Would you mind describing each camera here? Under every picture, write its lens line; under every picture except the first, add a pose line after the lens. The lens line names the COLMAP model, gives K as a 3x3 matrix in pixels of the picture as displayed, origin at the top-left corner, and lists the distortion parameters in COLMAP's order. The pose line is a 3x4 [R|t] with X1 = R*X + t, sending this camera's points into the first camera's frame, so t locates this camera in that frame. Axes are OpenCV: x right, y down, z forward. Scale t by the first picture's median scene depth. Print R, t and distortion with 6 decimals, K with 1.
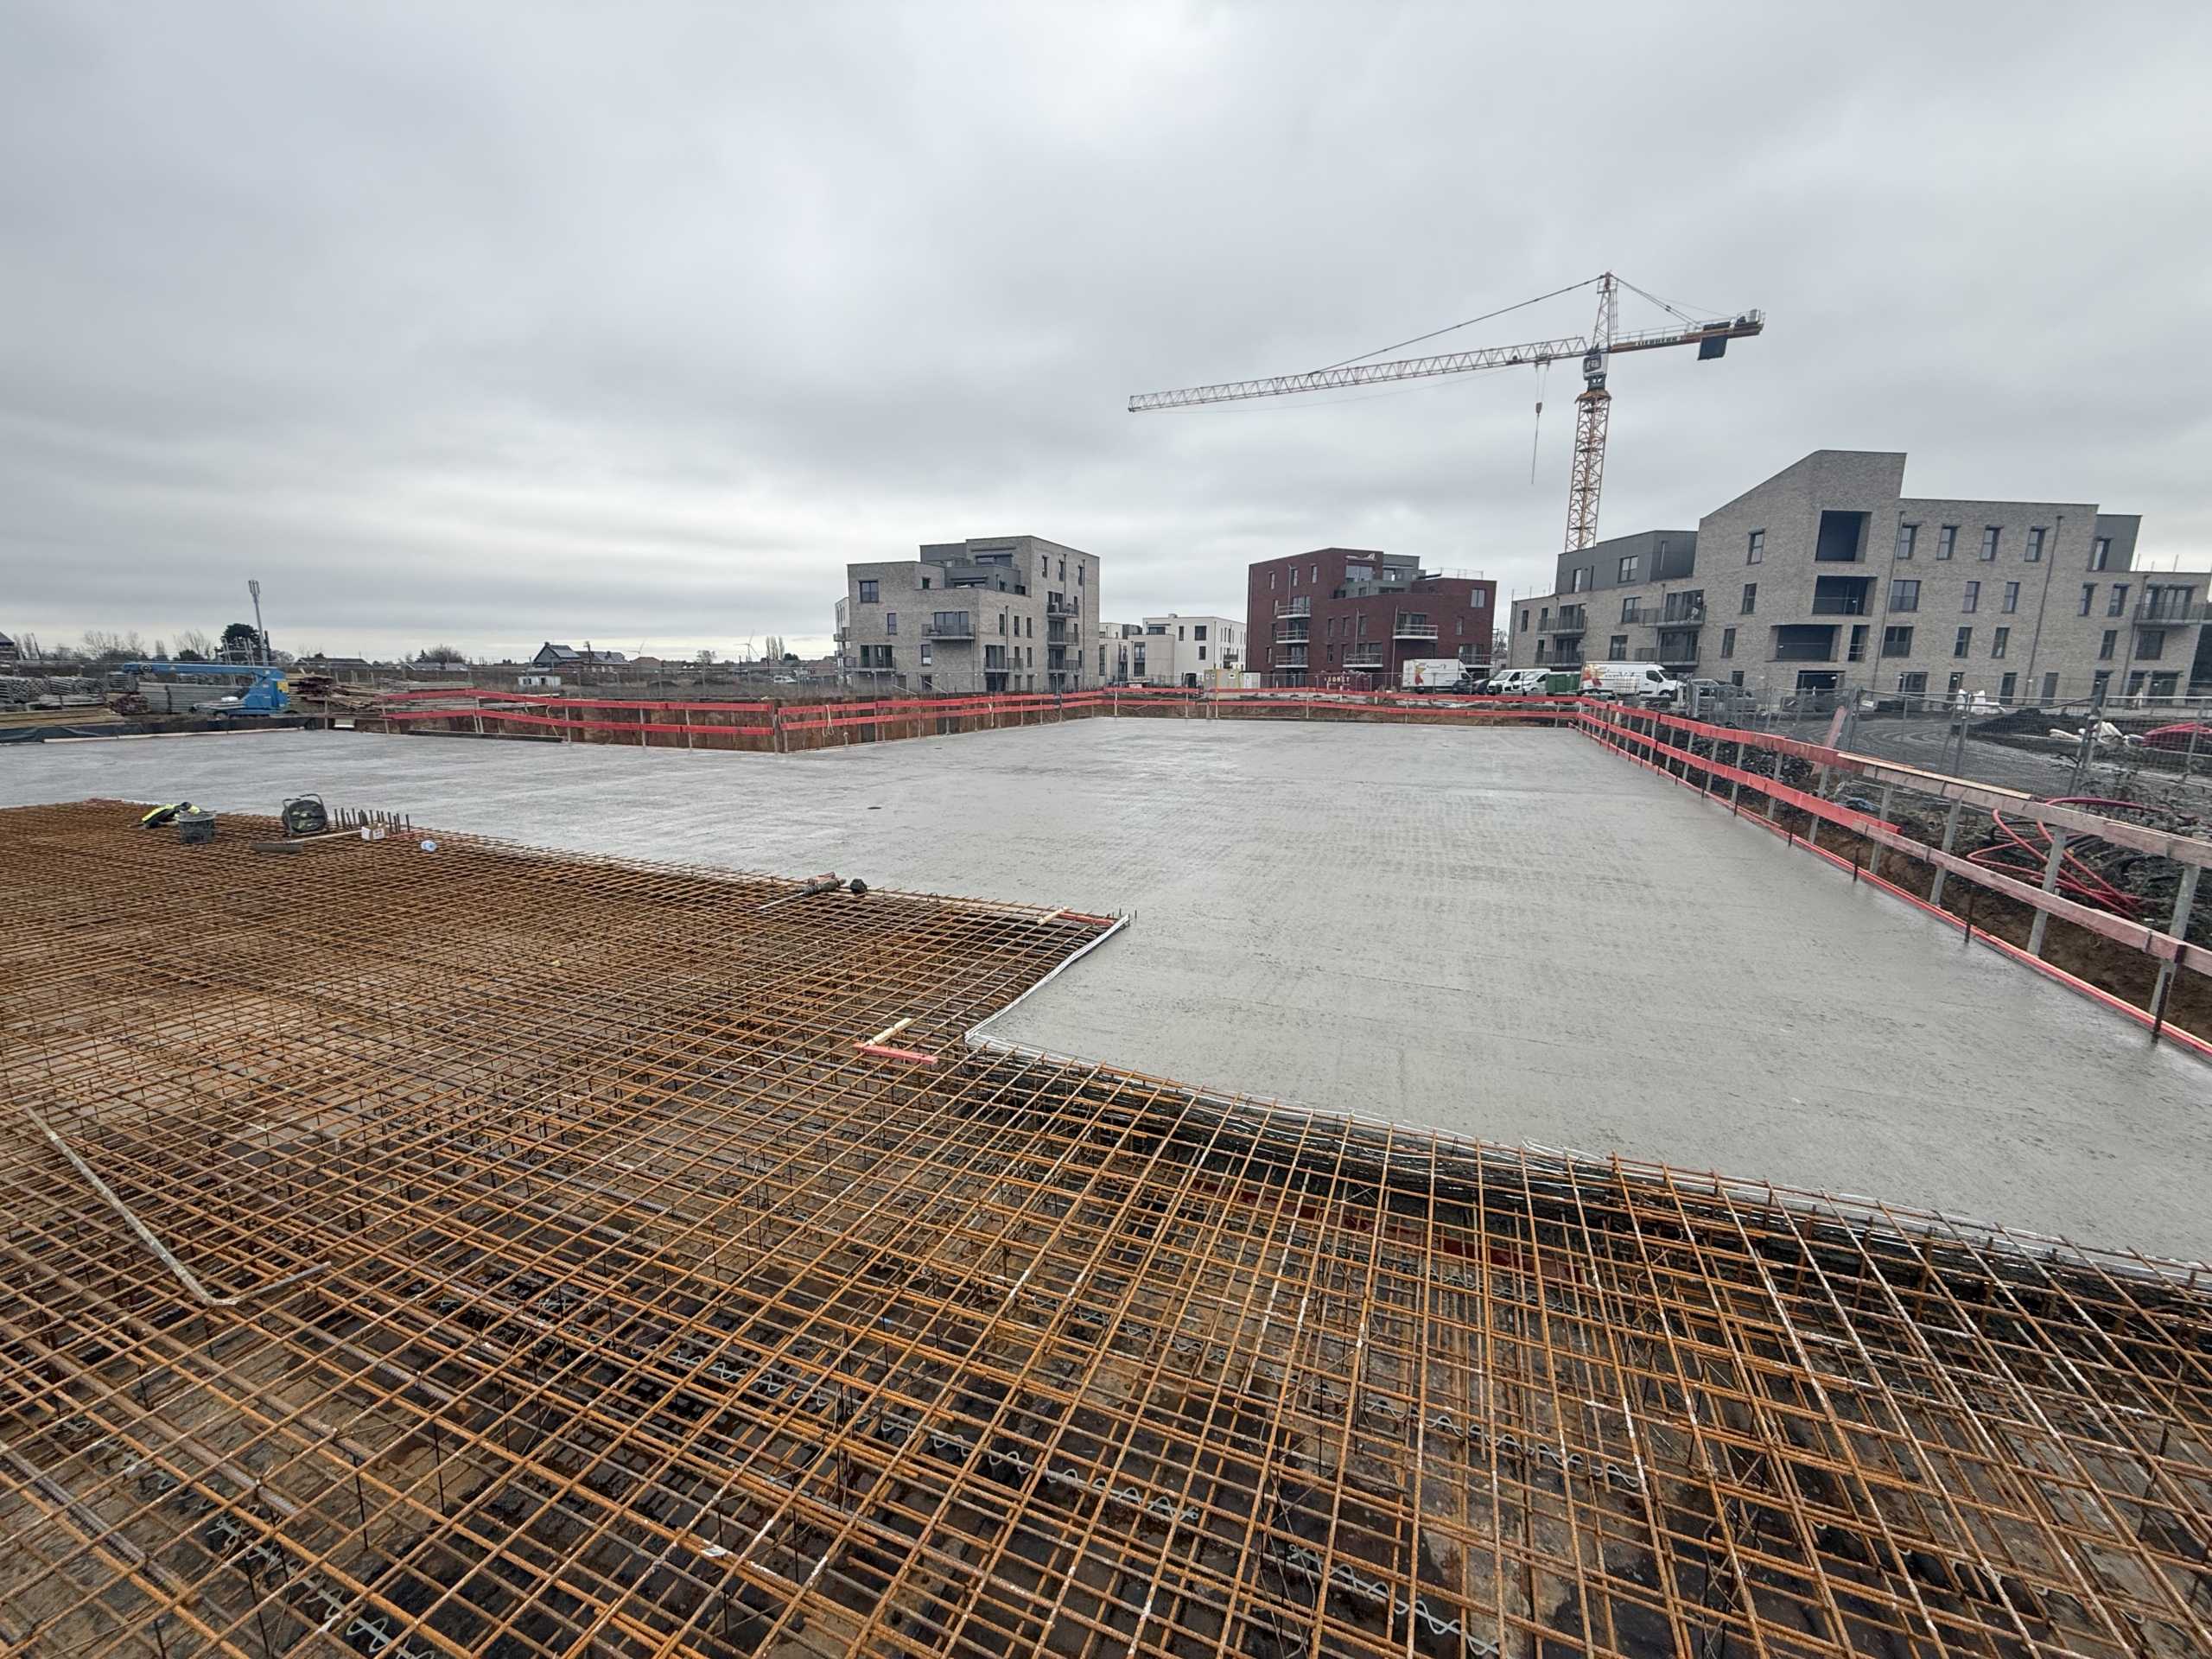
lens RADIAL K [[876.3, 0, 1106.7], [0, 876.3, 831.3], [0, 0, 1]] dist [0.001978, -0.000884]
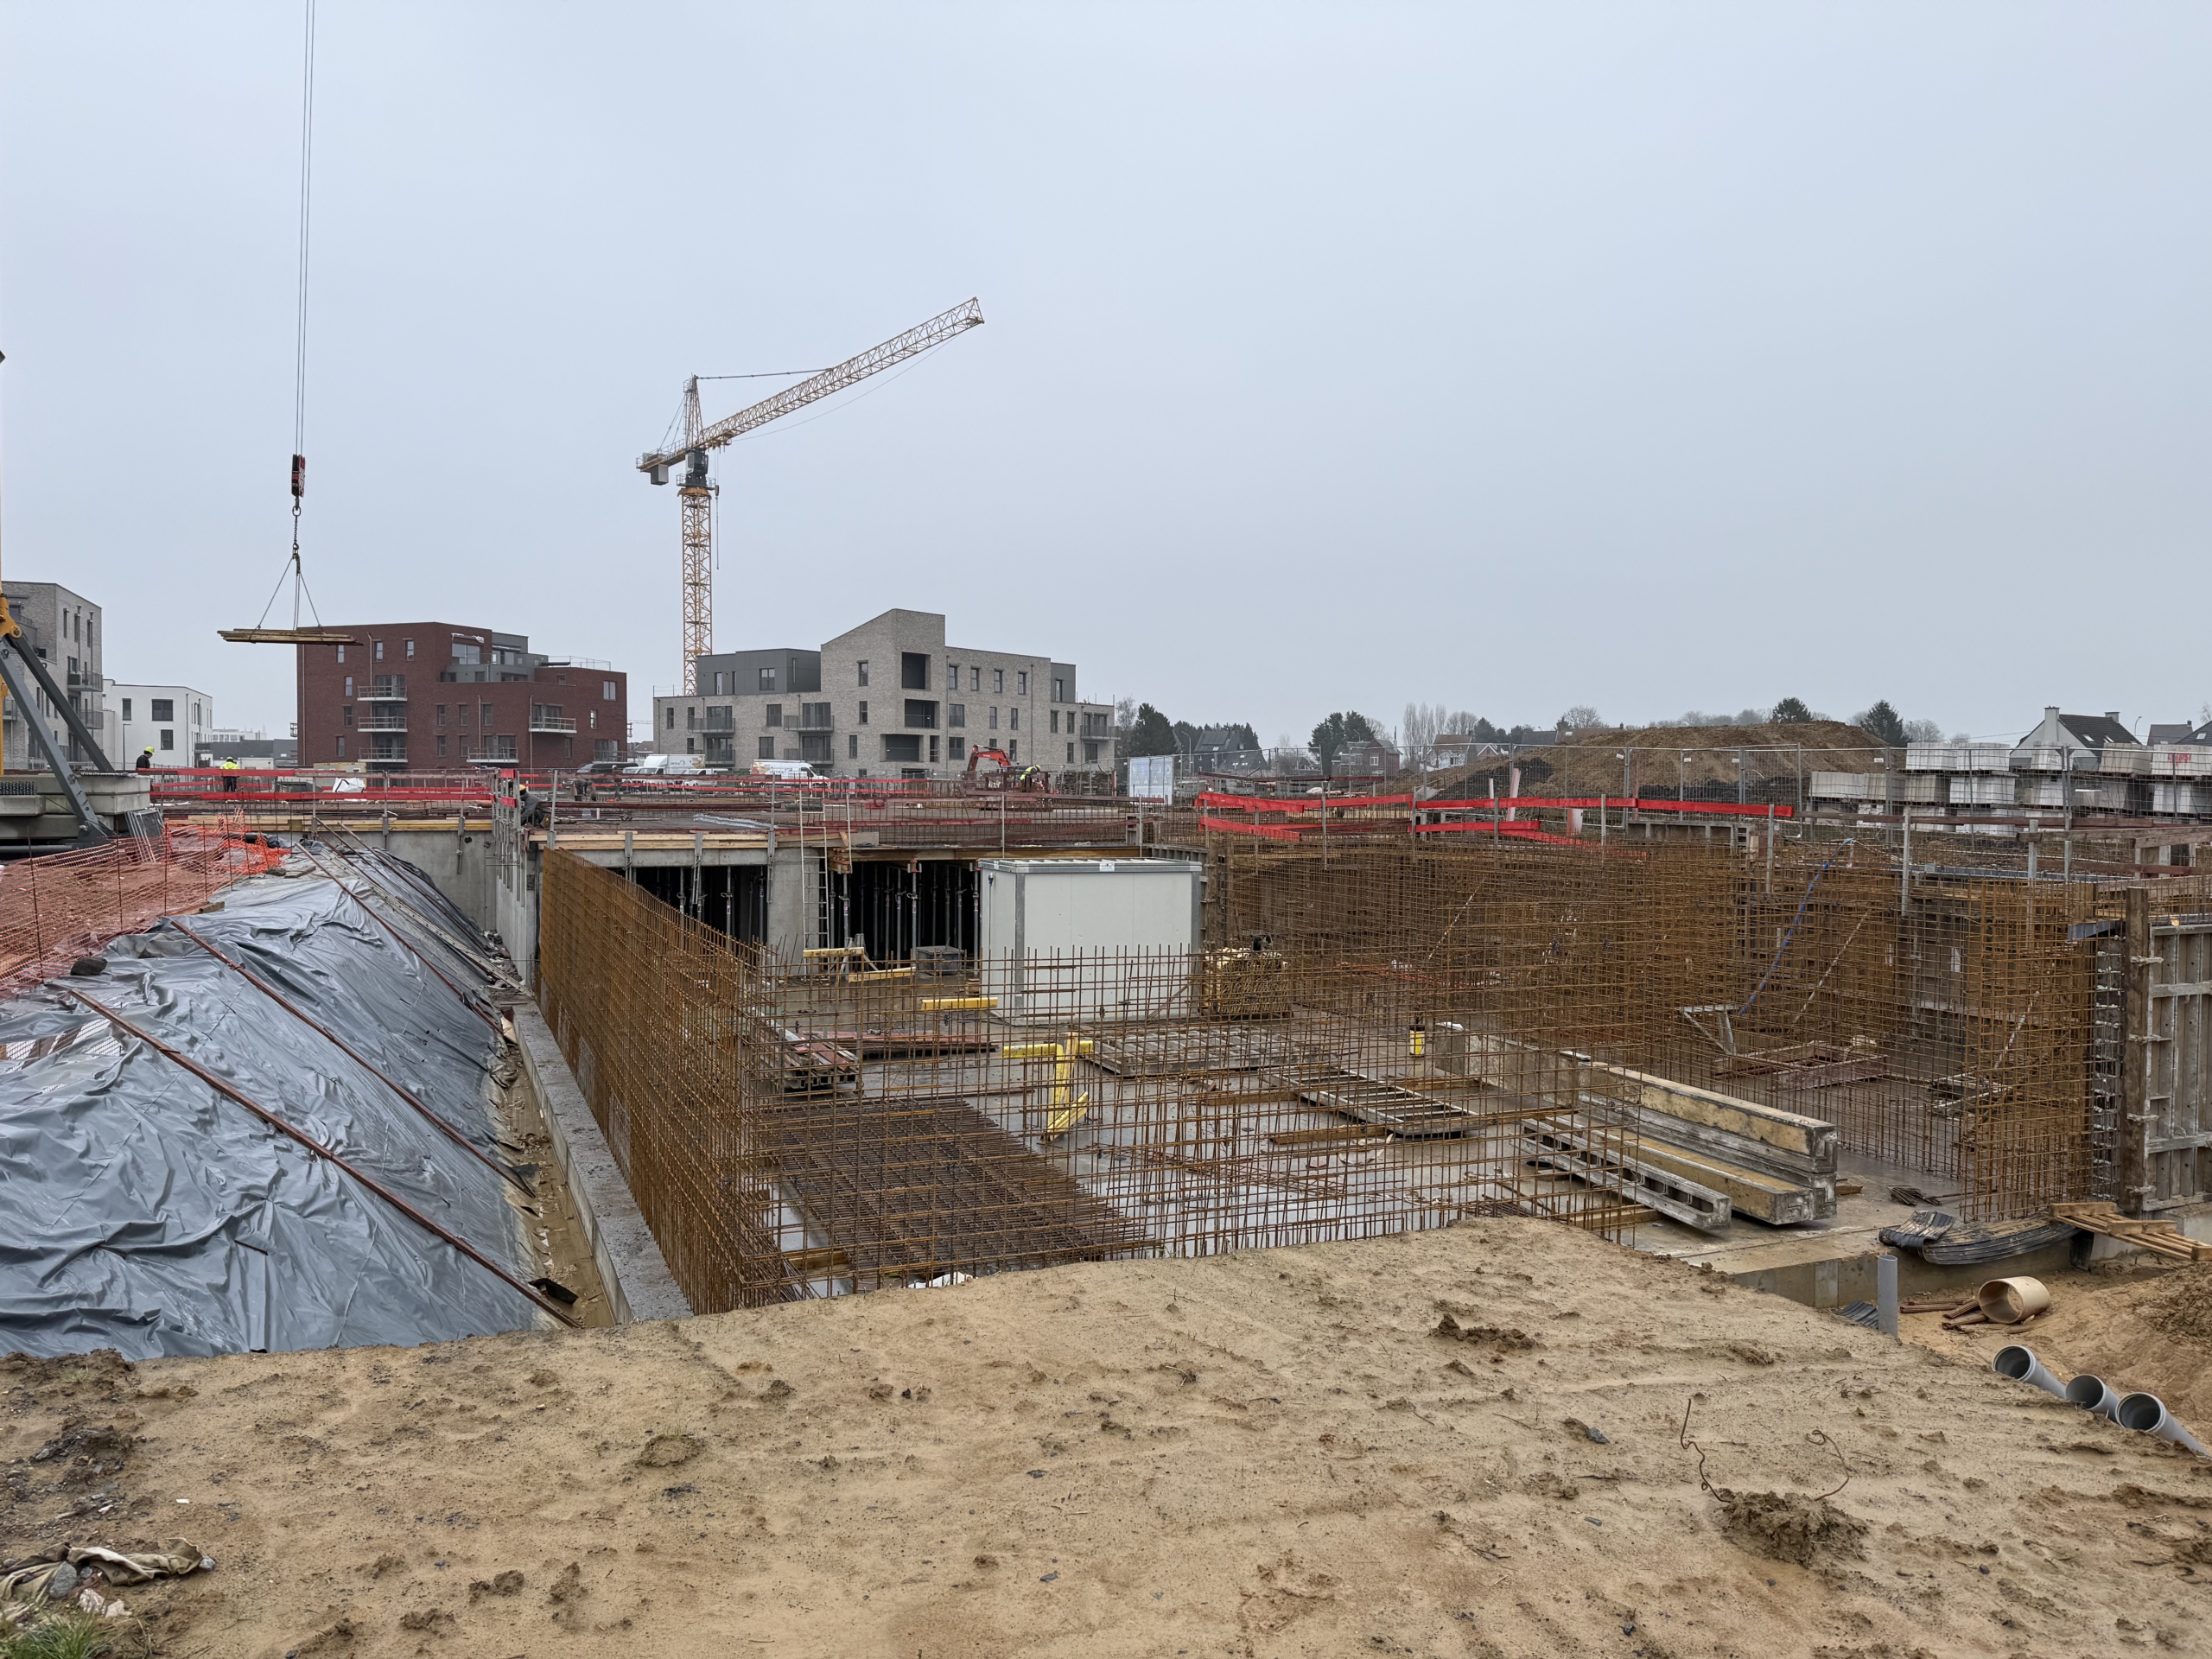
lens RADIAL K [[1545.5, 0, 1112.4], [0, 1545.5, 841.8], [0, 0, 1]] dist [0.087617, -0.106781]
pose [[0.690799, -0.026659, 0.722555, -0.452818], [0.126308, 0.988403, -0.084290, 0.108455], [-0.711929, 0.149492, 0.686156, -0.539111]]
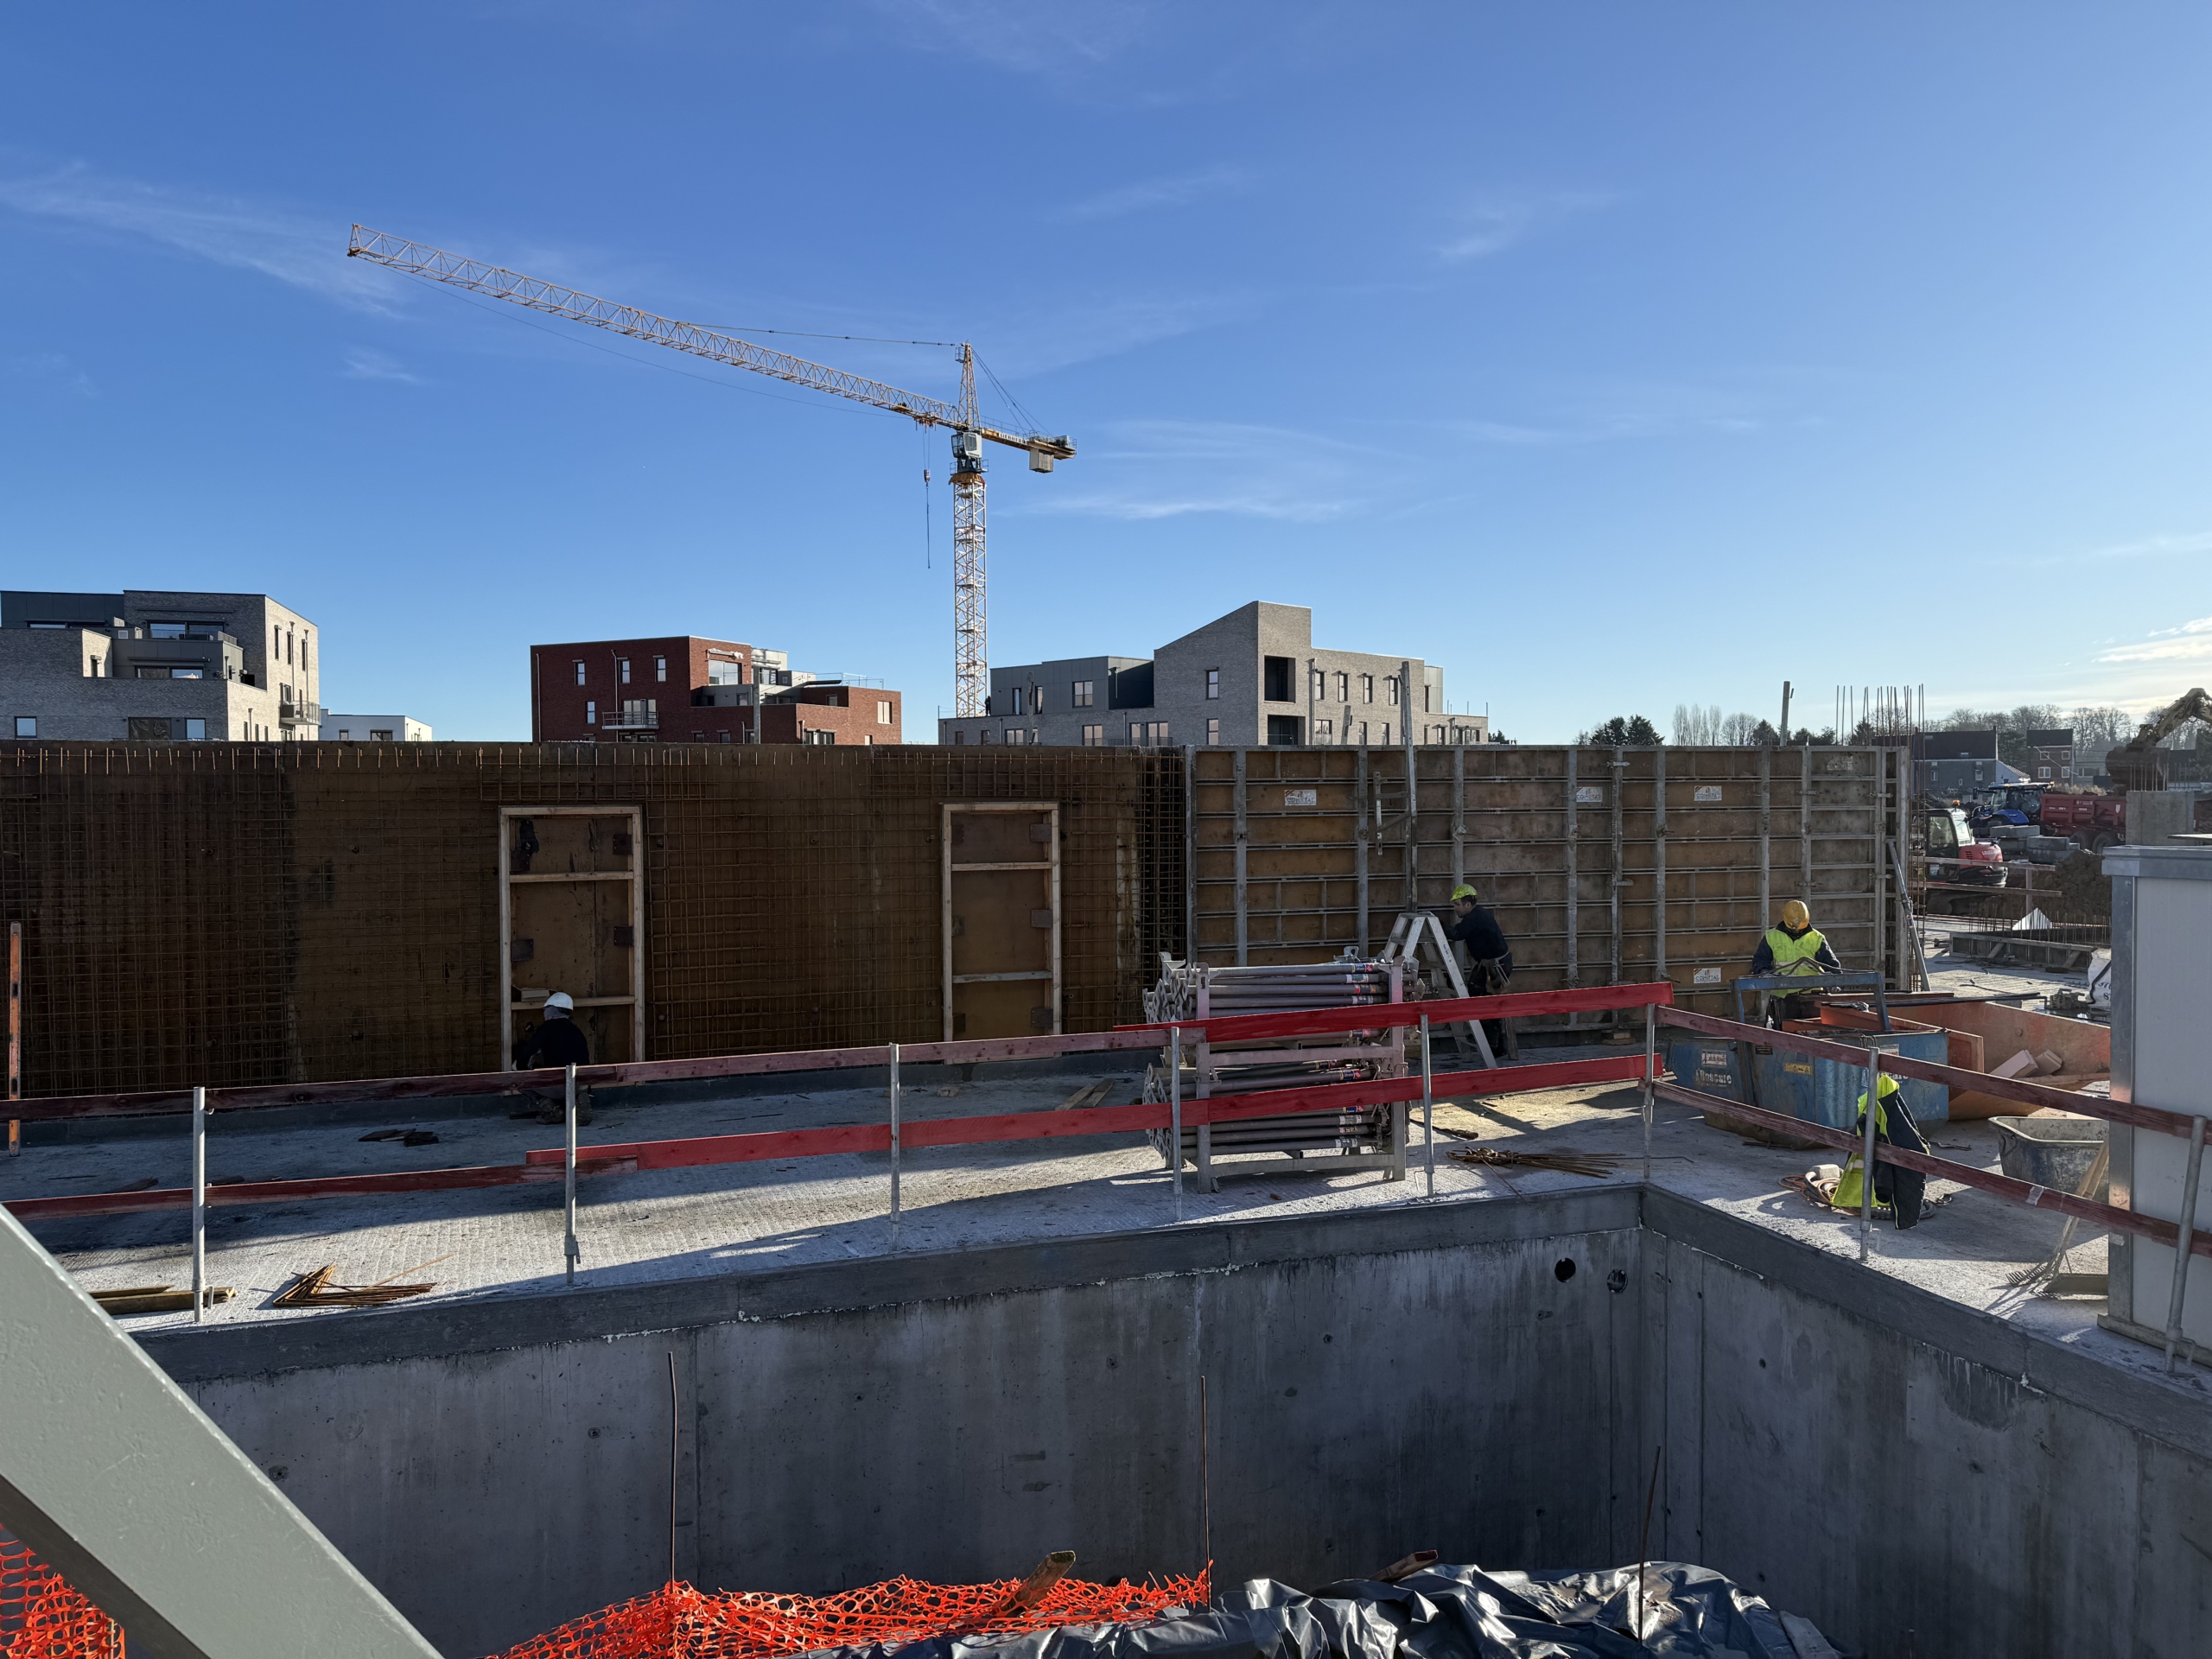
lens RADIAL K [[1545.5, 0, 1101.1], [0, 1545.5, 824.8], [0, 0, 1]] dist [0.087617, -0.106781]
pose [[0.764003, -0.022212, 0.644831, -0.364217], [0.125919, 0.985323, -0.115250, 0.019562], [-0.632807, 0.169248, 0.755587, -0.171152]]
